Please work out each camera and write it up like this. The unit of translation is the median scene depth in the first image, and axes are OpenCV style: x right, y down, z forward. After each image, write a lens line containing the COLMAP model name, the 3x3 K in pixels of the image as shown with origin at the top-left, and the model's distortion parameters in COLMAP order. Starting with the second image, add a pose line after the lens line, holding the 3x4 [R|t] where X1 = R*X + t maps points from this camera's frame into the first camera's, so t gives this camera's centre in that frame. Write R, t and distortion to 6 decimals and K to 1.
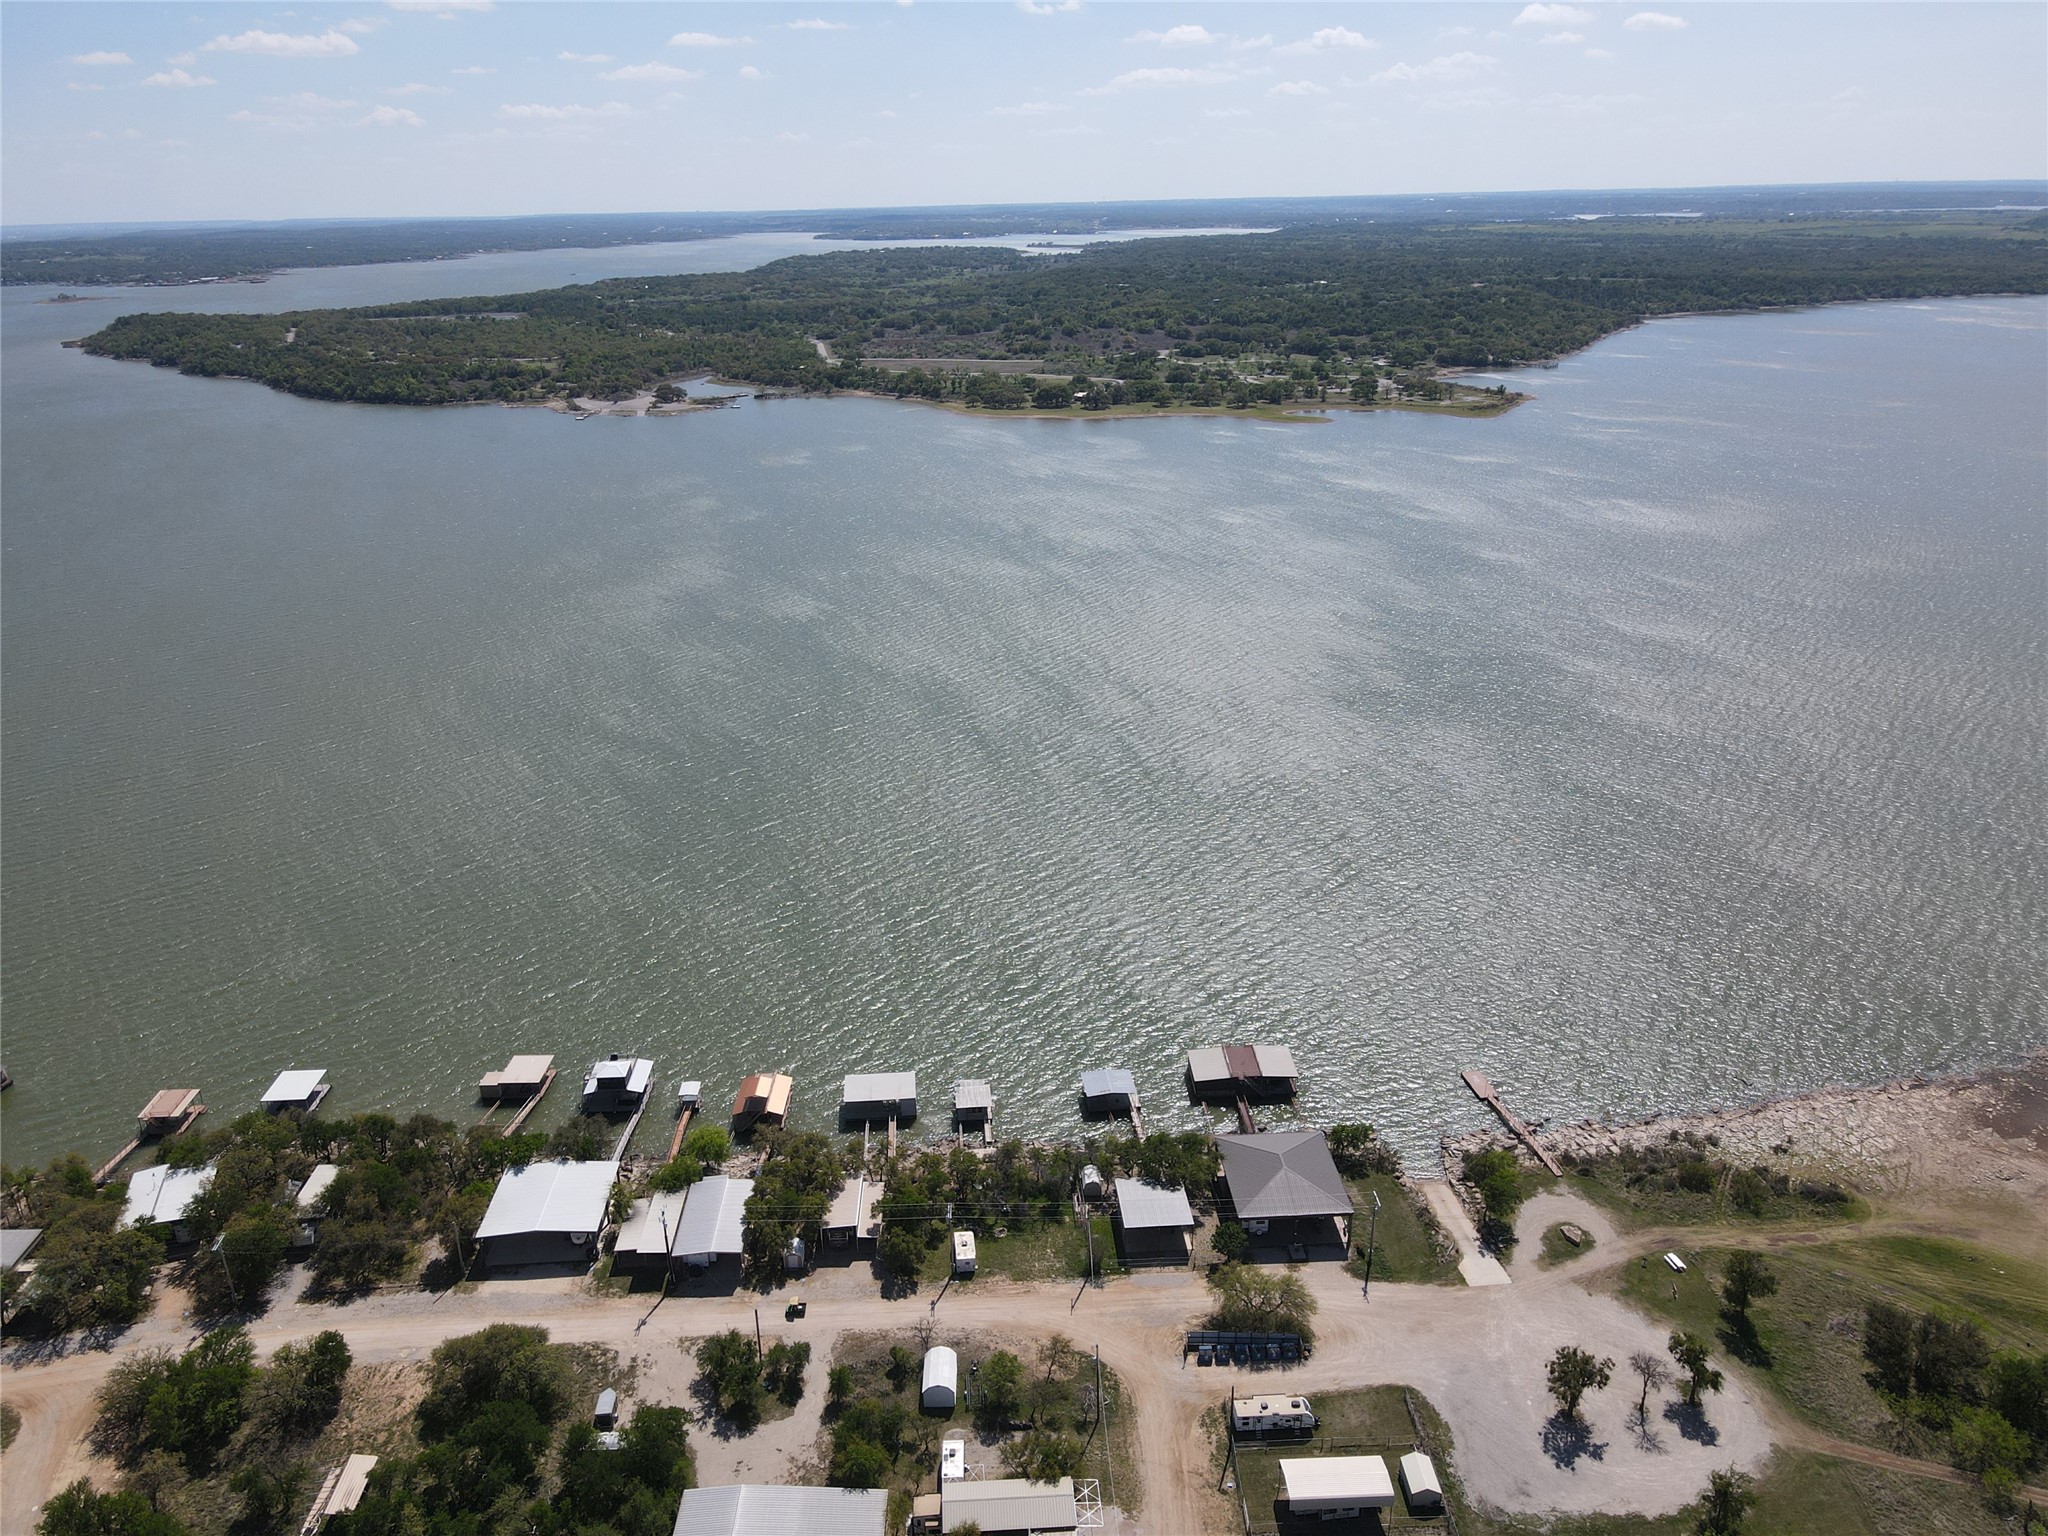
lens RADIAL K [[1486.4, 0, 1009.5], [0, 1486.4, 776.2], [0, 0, 1]] dist [0.015704, 0.009432]
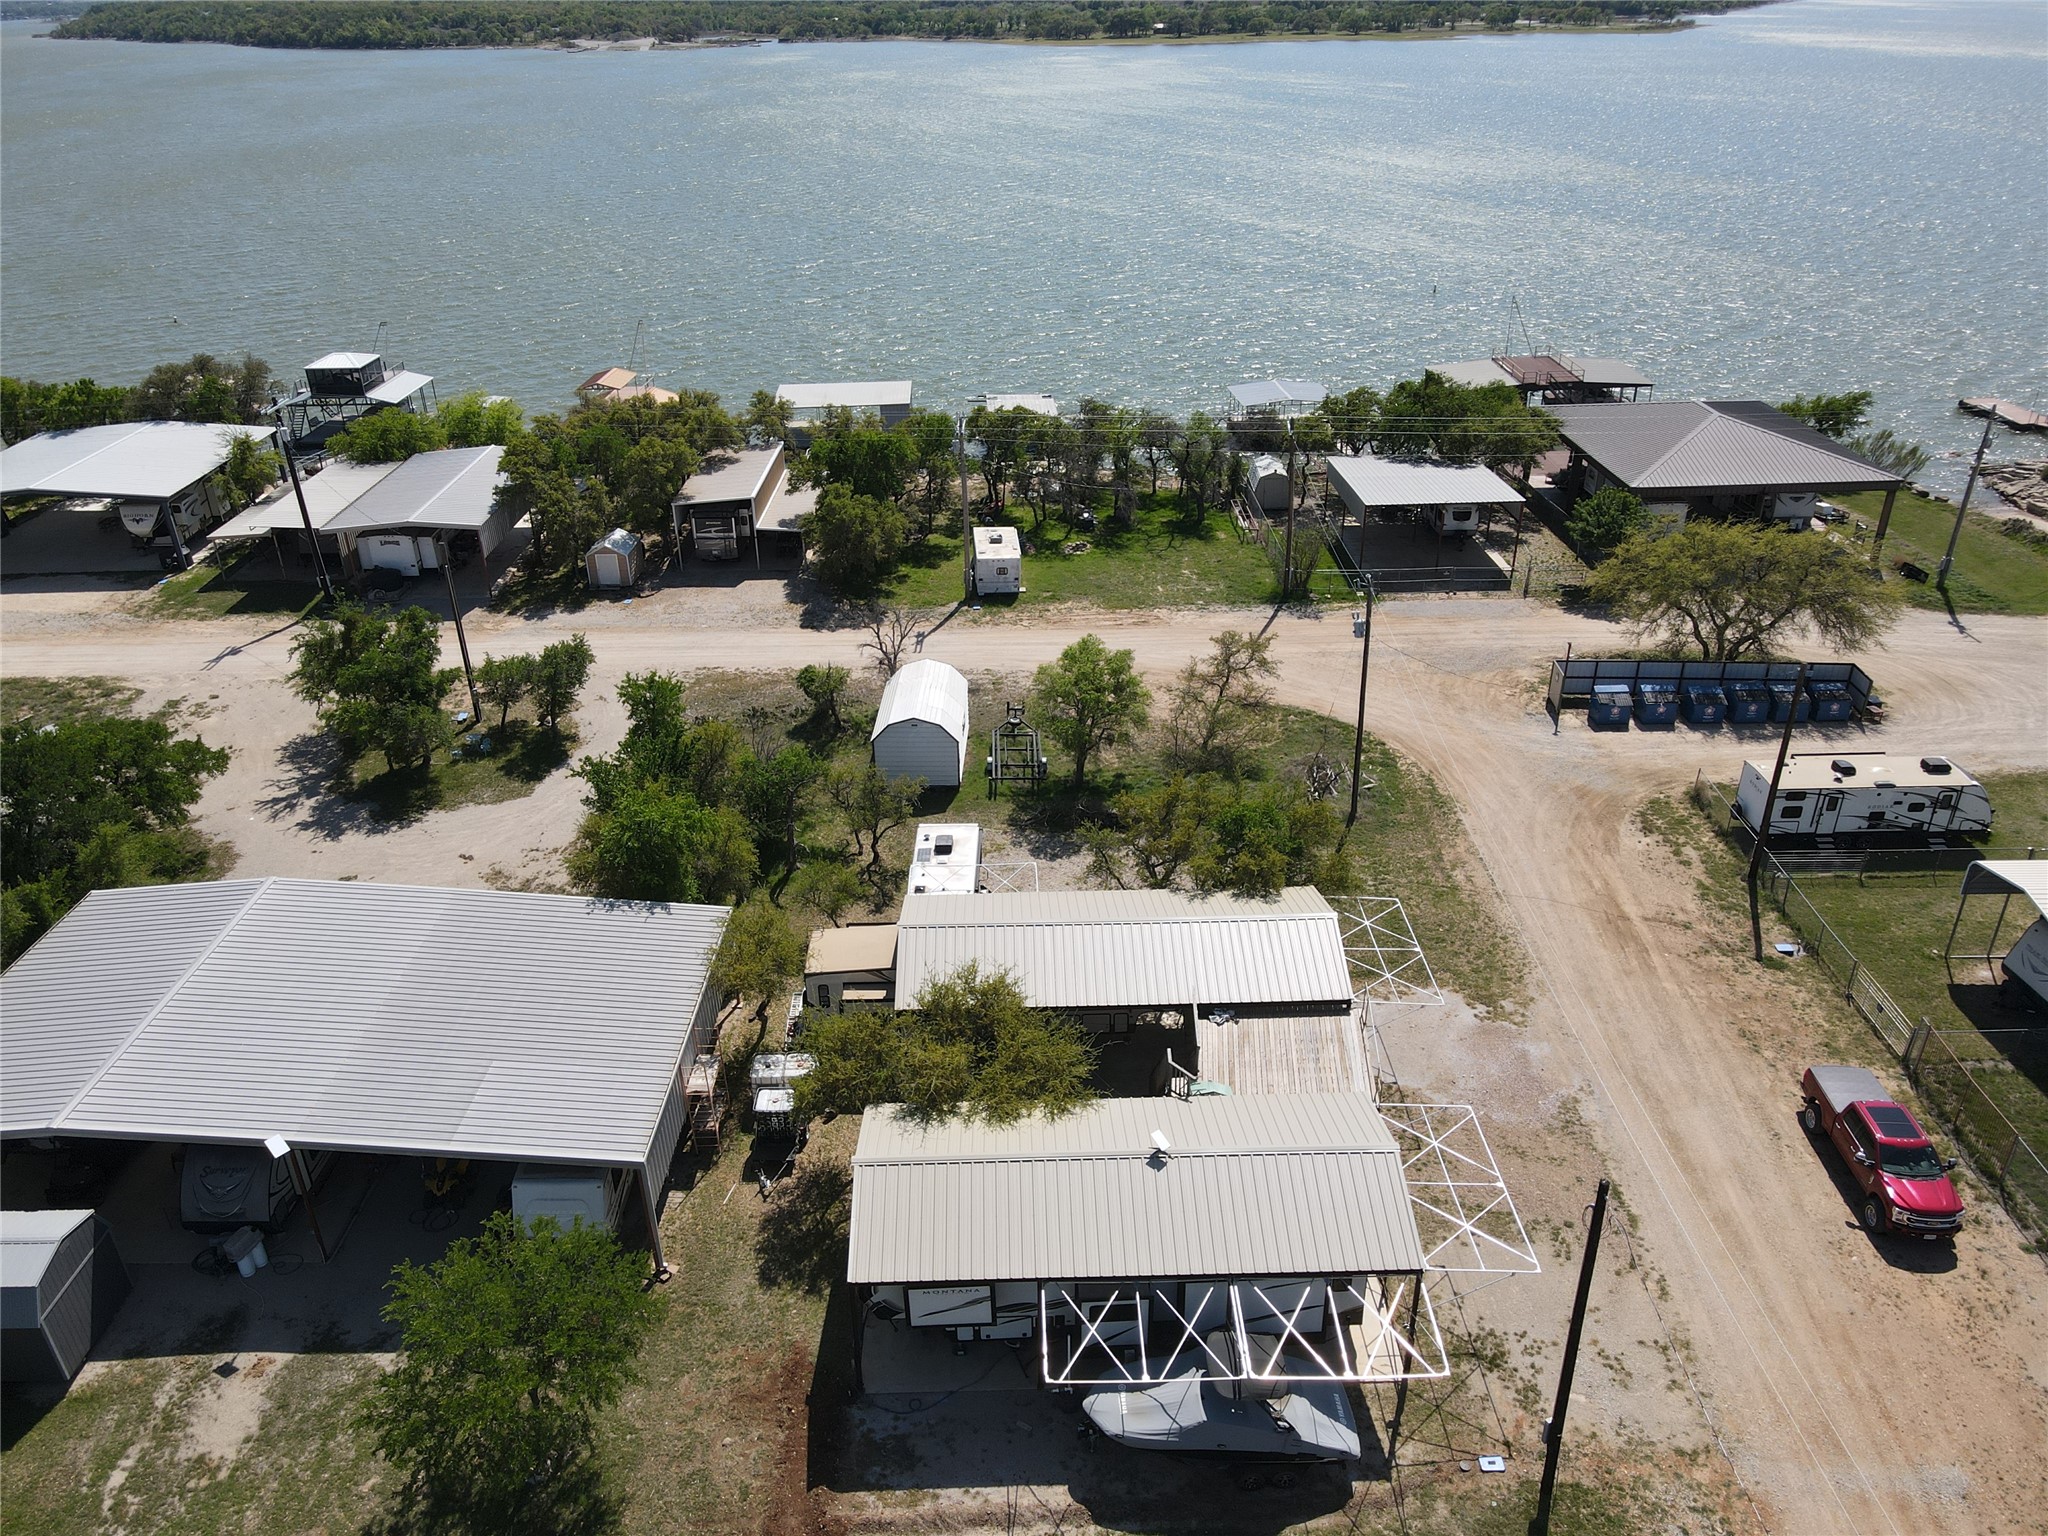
lens RADIAL K [[1486.4, 0, 1010.2], [0, 1486.4, 771.3], [0, 0, 1]] dist [0.015704, 0.009432]
pose [[0.999309, 0.017287, -0.032916, -0.010396], [-0.013255, 0.992806, 0.118994, 0.326882], [0.034736, -0.118476, 0.992349, 0.550555]]
